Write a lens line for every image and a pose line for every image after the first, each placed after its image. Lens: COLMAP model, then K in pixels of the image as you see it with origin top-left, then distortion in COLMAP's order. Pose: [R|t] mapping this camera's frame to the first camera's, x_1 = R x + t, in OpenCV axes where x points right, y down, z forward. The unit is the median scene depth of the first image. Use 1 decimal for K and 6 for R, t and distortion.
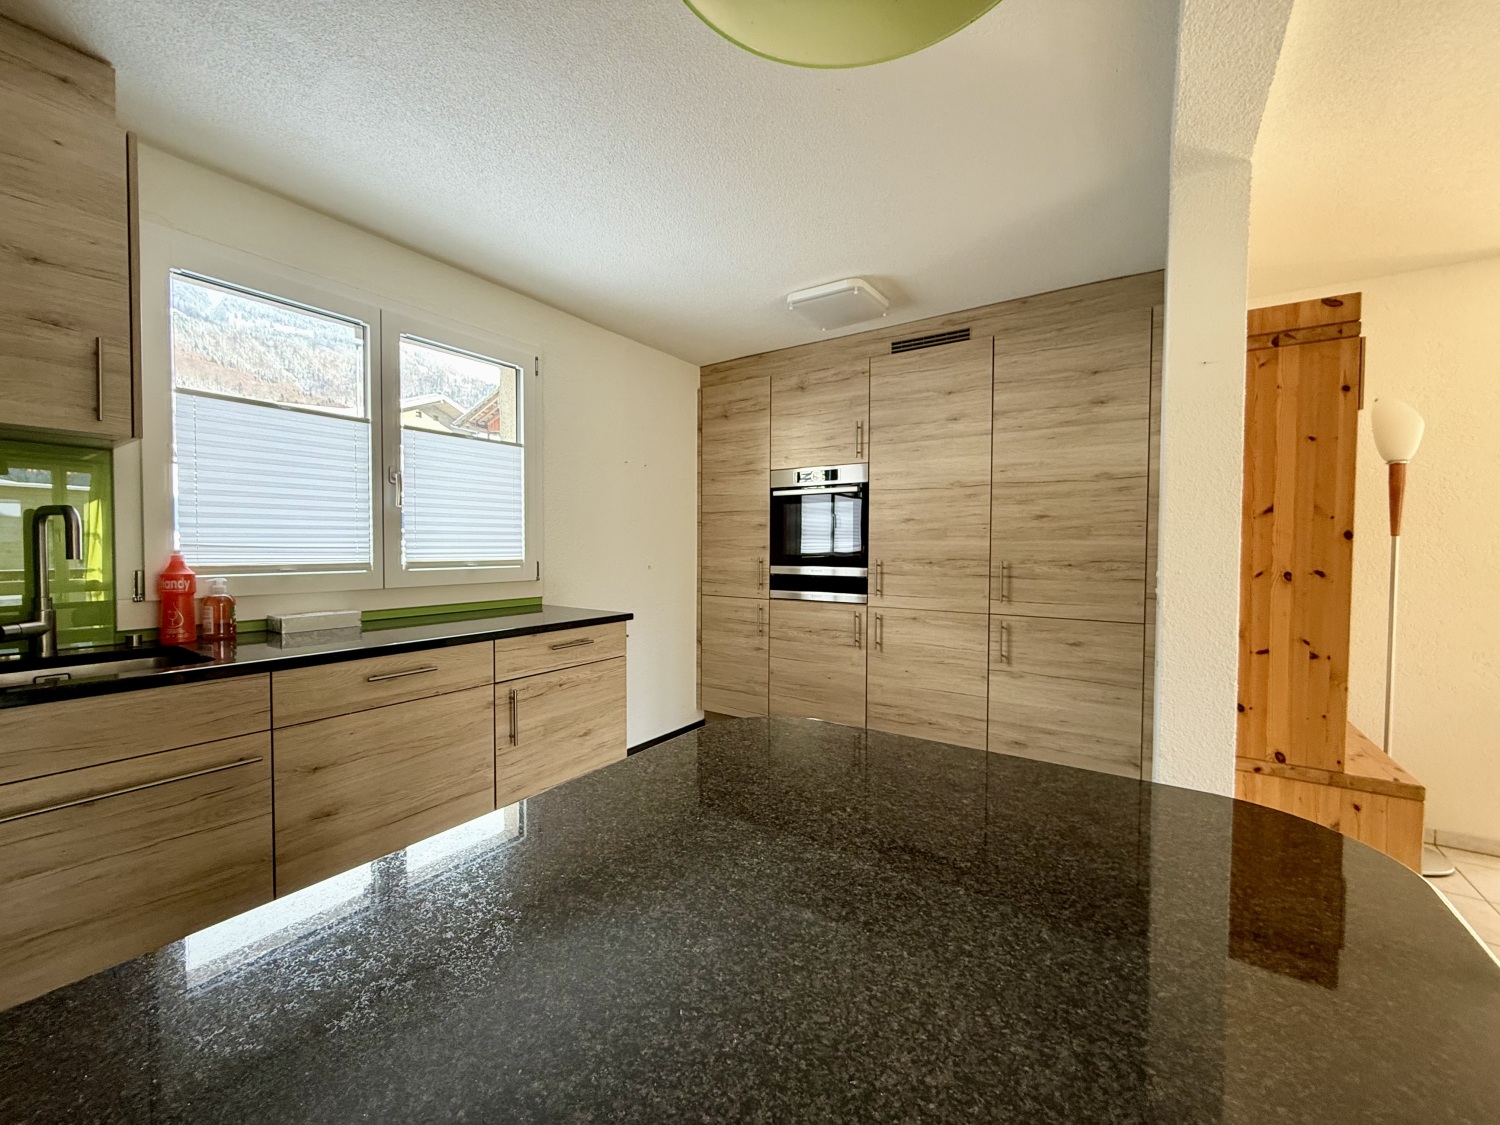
lens RADIAL K [[595.3, 0, 756.5], [0, 595.3, 559.8], [0, 0, 1]] dist [-0.005138, 0.001722]
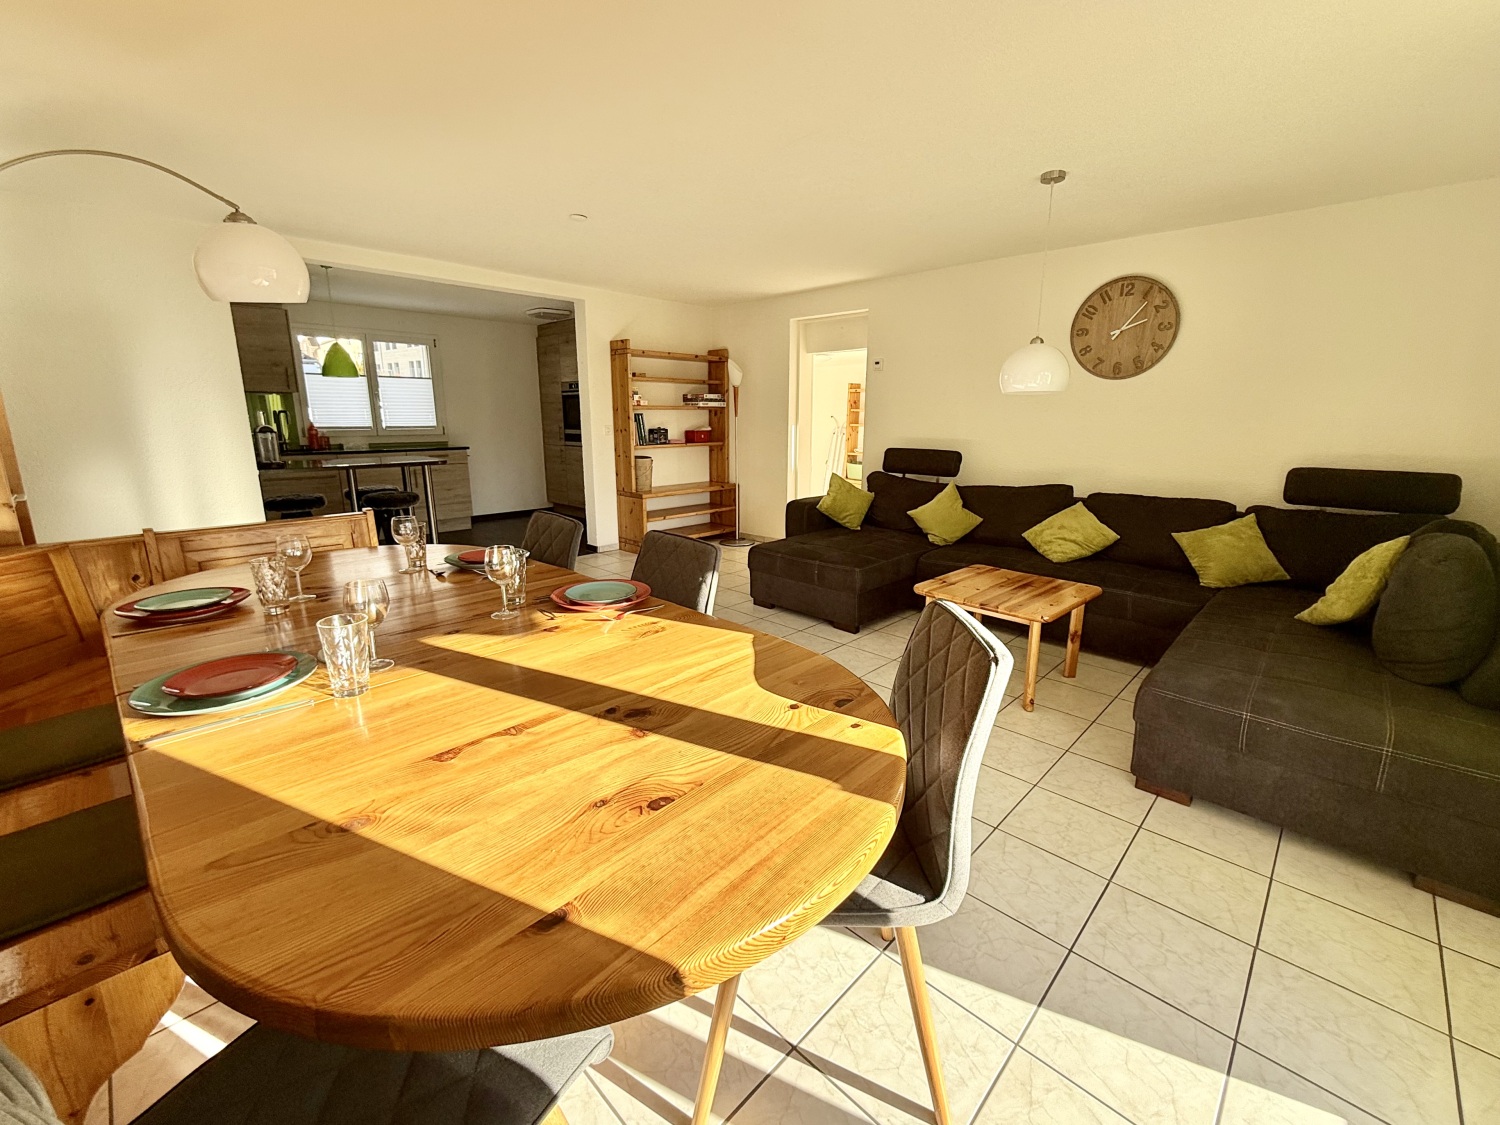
lens RADIAL K [[595.3, 0, 745.7], [0, 595.3, 550.6], [0, 0, 1]] dist [-0.005138, 0.001722]
pose [[0.986231, 0.036756, -0.161240, 1.230008], [-0.004097, 0.980119, 0.198366, 0.012146], [0.165326, -0.194974, 0.966774, -1.213844]]
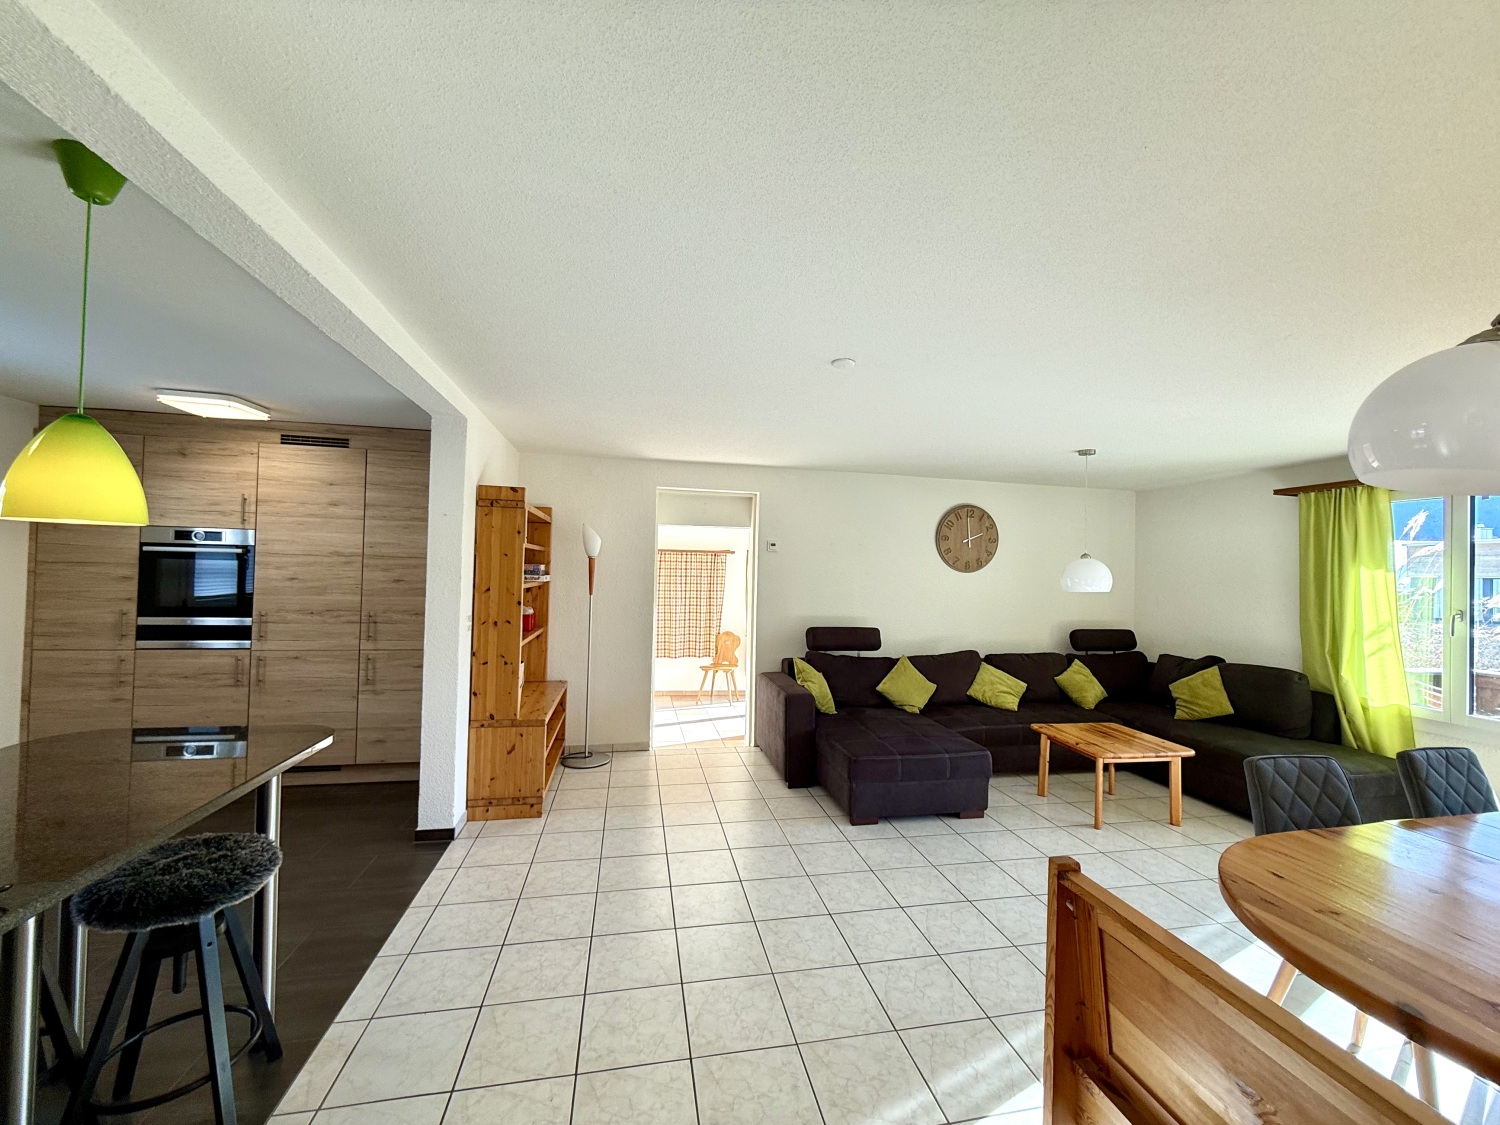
lens RADIAL K [[595.3, 0, 756.0], [0, 595.3, 564.5], [0, 0, 1]] dist [-0.005138, 0.001722]
pose [[0.706351, 0.024591, 0.707435, 0.063073], [-0.003693, 0.999511, -0.031056, -0.064886], [-0.707852, 0.019323, 0.706096, -0.597286]]
